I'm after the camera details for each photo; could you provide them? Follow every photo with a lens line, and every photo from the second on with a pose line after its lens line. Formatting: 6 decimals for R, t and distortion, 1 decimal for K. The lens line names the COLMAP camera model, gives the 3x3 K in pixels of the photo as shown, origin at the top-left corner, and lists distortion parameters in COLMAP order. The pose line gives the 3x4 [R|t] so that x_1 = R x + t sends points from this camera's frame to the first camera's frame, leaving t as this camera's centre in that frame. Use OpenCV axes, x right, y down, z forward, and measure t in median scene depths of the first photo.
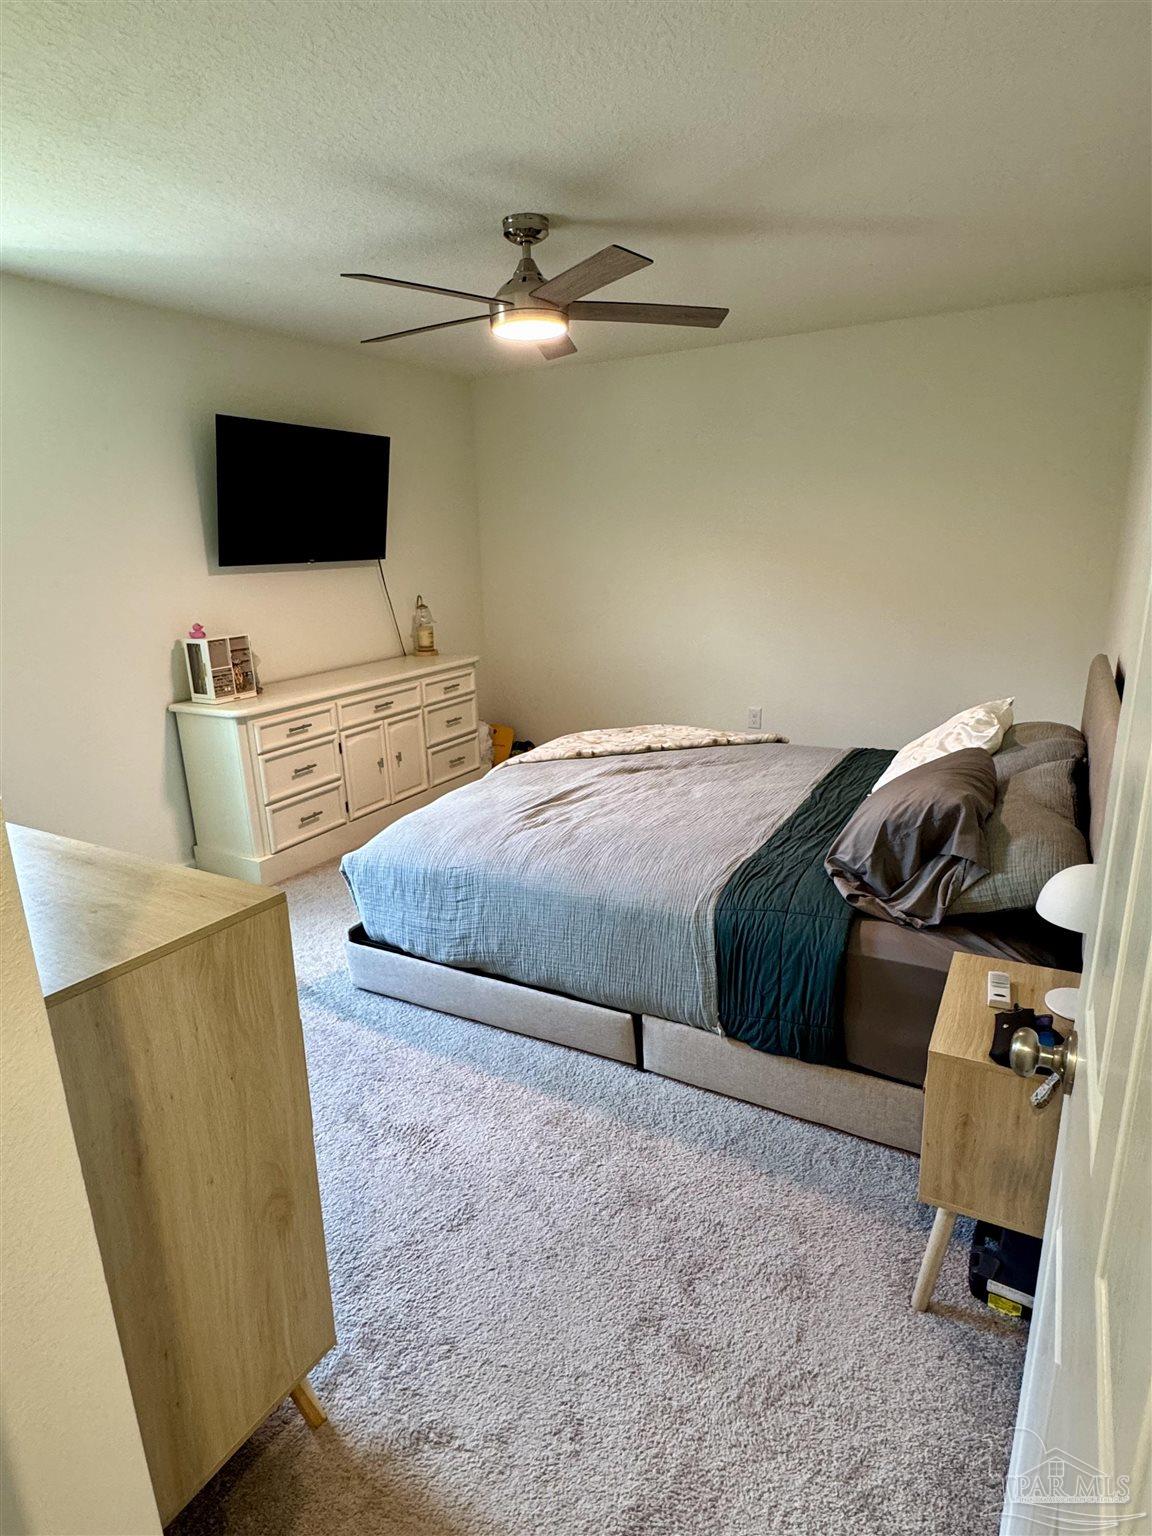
lens RADIAL K [[860.7, 0, 573.9], [0, 860.7, 772.5], [0, 0, 1]] dist [0.001348, 0.002579]
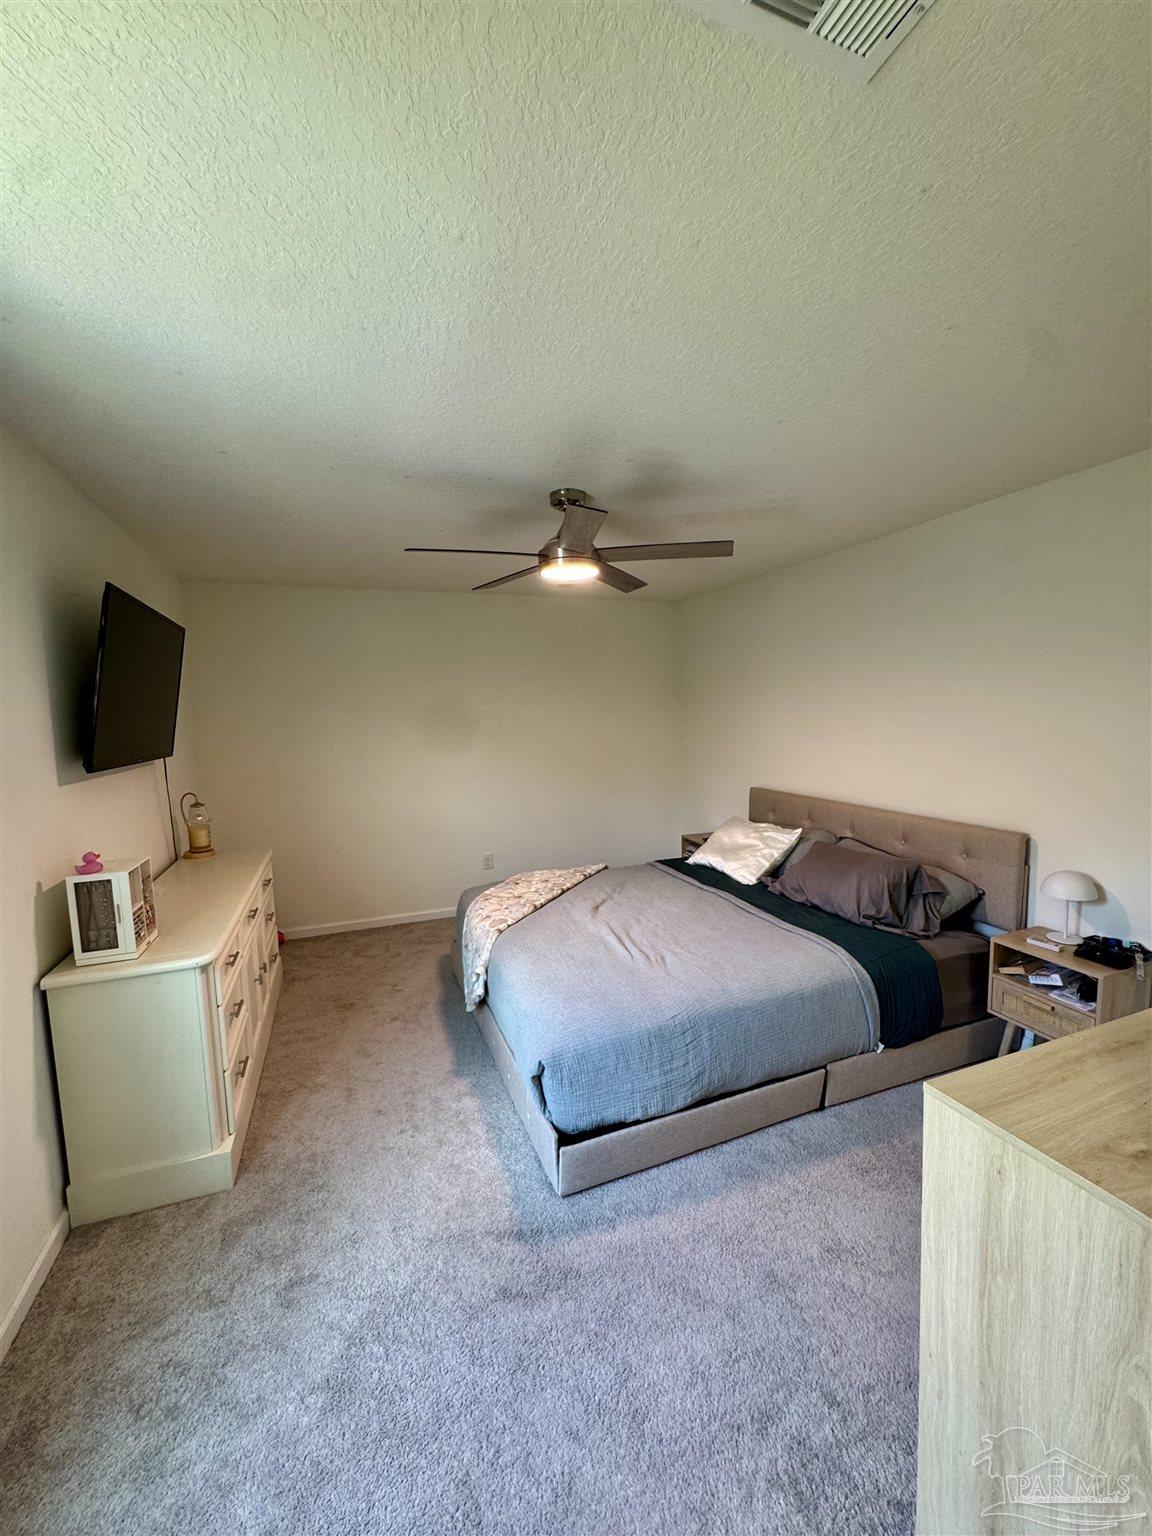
lens RADIAL K [[617.4, 0, 580.2], [0, 617.4, 767.2], [0, 0, 1]] dist [-0.002516, 0.000527]
pose [[0.630450, -0.055127, 0.774270, -0.776919], [0.210122, 0.972354, -0.101862, -0.140635], [-0.747250, 0.226910, 0.624604, 0.487493]]
